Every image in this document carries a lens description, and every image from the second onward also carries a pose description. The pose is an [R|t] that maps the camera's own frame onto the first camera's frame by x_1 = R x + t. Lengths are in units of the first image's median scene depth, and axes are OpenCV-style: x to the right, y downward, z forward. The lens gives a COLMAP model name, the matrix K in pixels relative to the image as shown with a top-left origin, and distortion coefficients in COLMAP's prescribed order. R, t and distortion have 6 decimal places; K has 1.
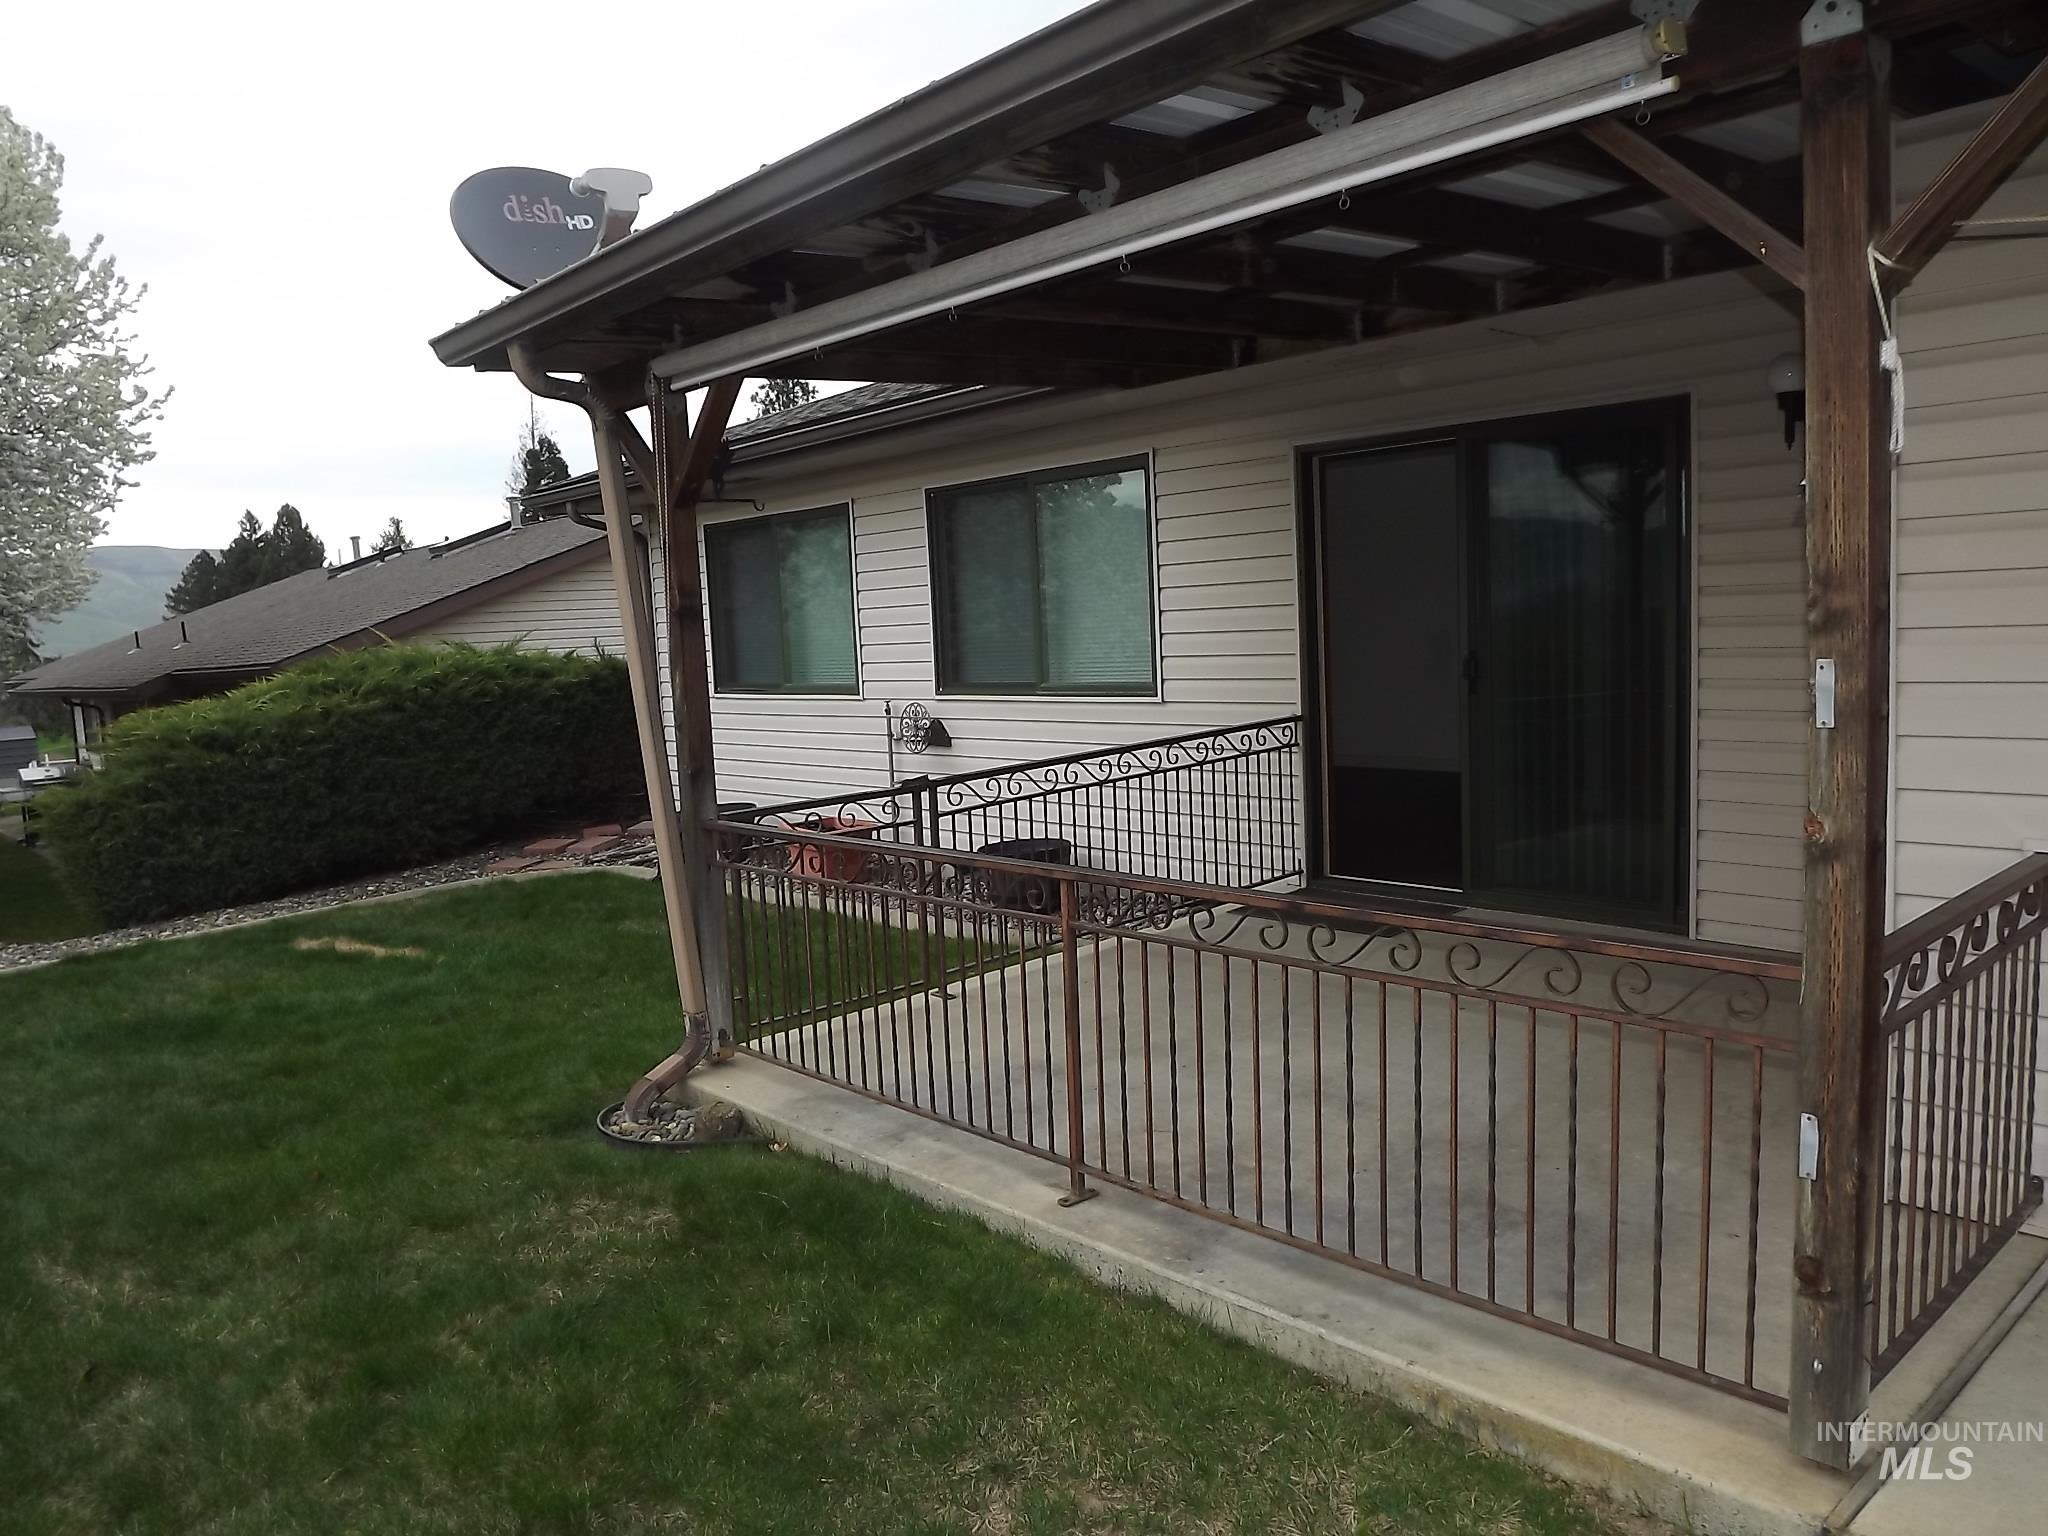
lens RADIAL K [[1482.5, 0, 1026.3], [0, 1482.5, 784.5], [0, 0, 1]] dist [-0.065091, 0.012119]
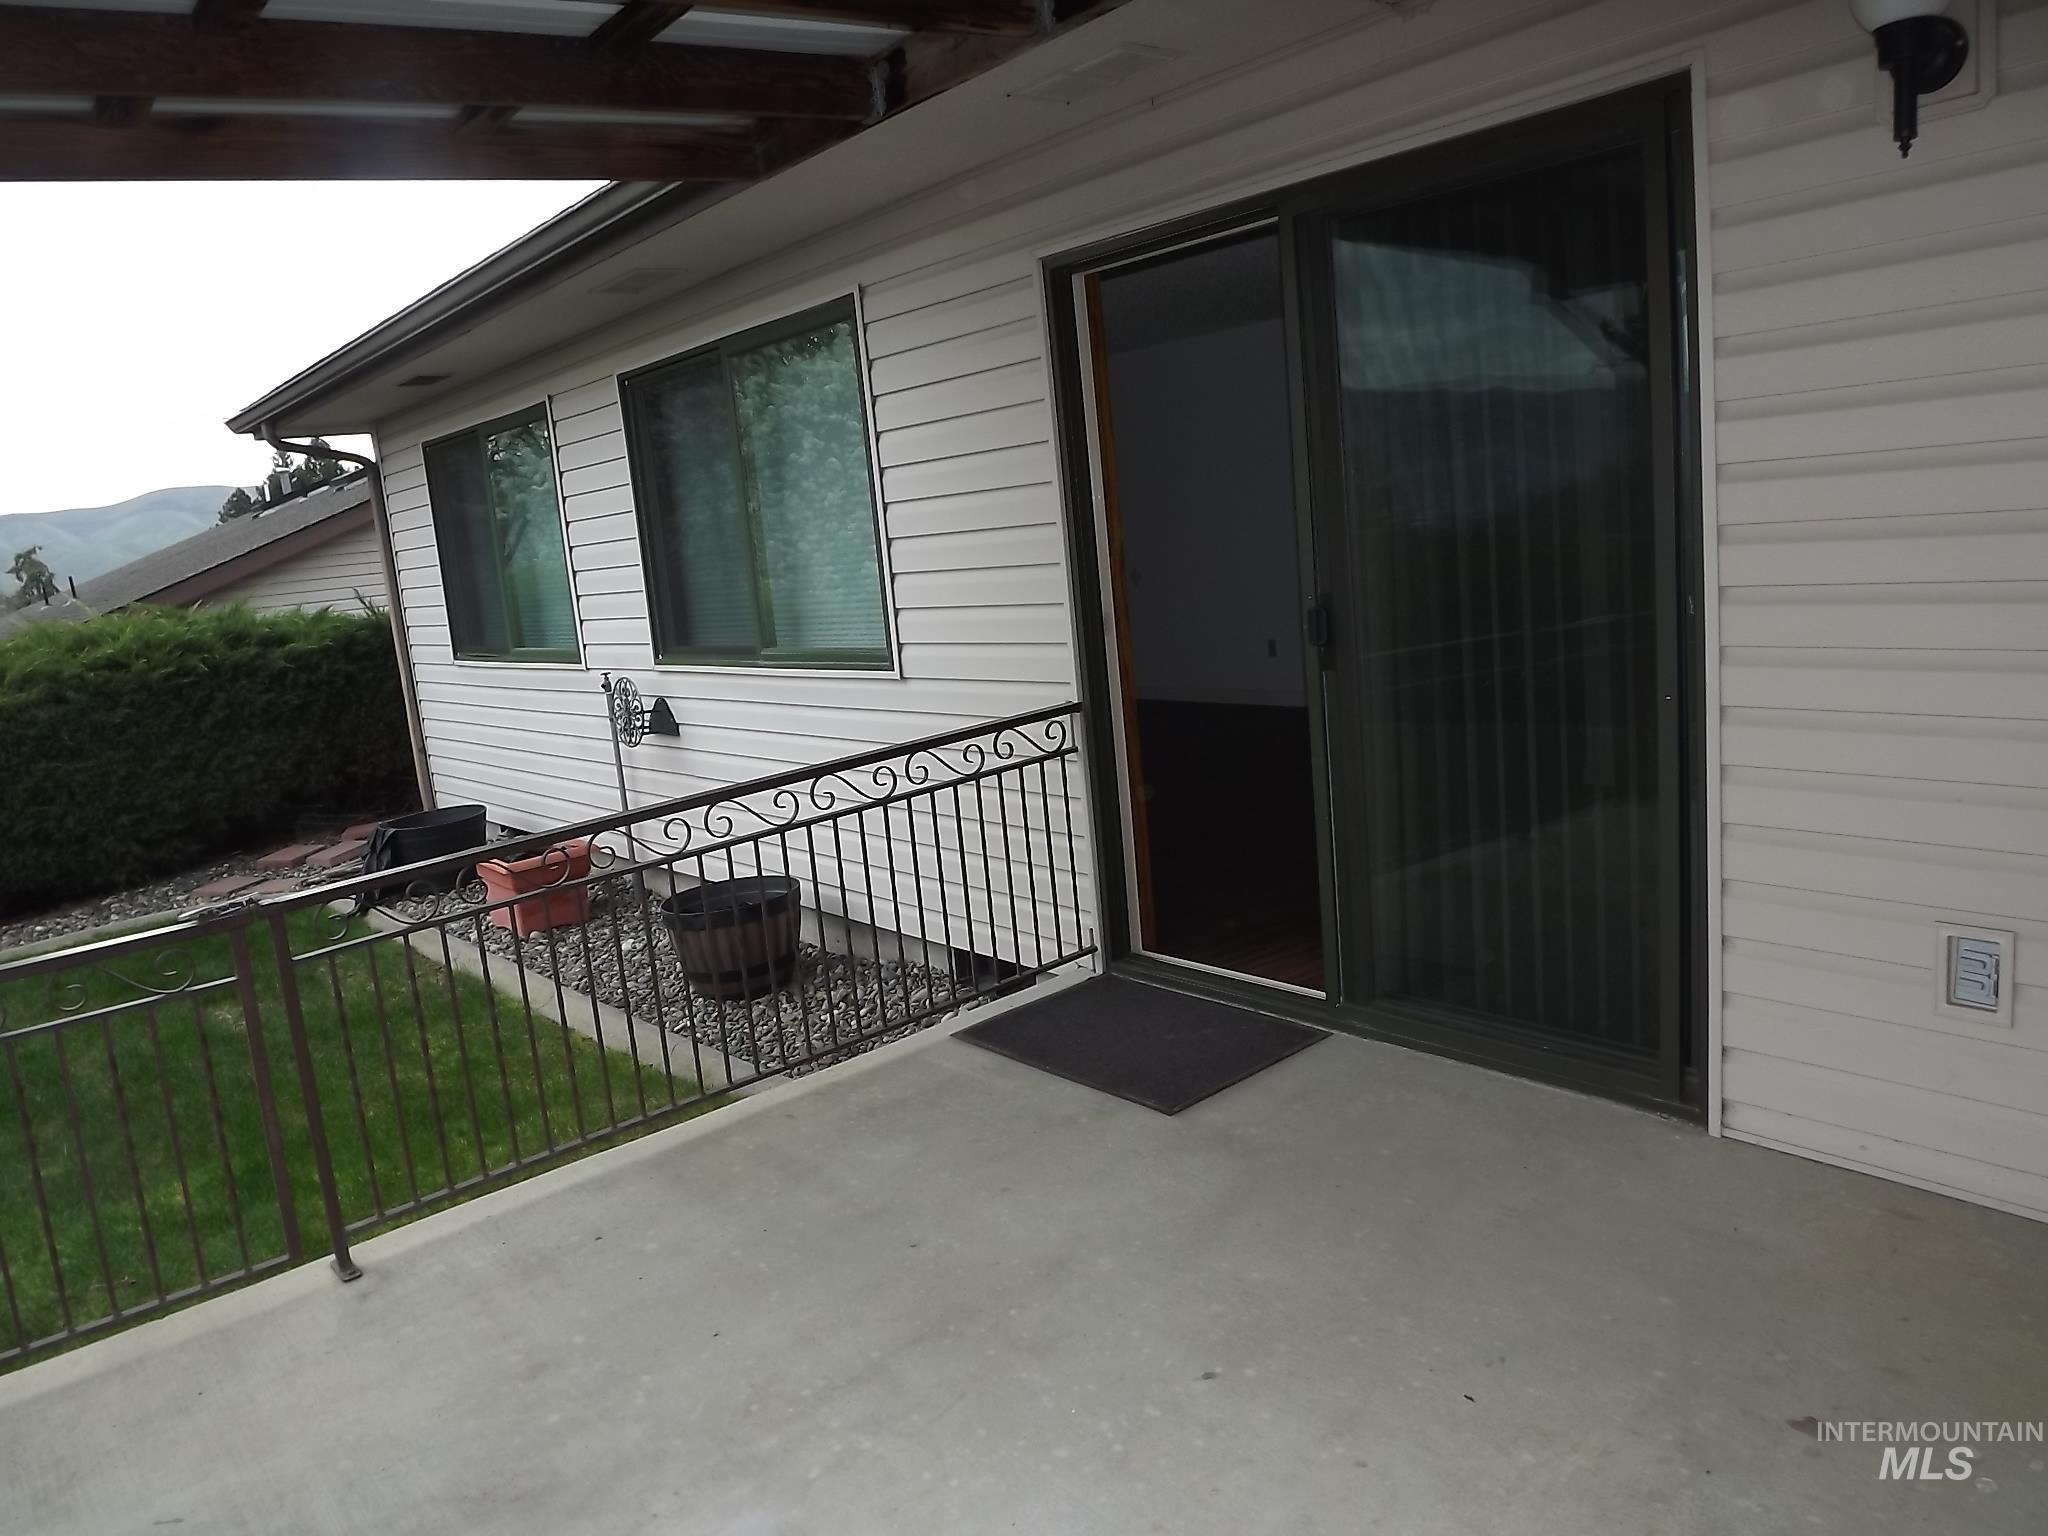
lens RADIAL K [[1439.4, 0, 1023.6], [0, 1439.4, 773.3], [0, 0, 1]] dist [-0.049838, 0.004785]
pose [[0.996946, -0.039627, -0.067297, 0.141448], [0.044153, 0.996765, 0.067151, -0.040939], [0.064419, -0.069918, 0.995471, 0.276862]]
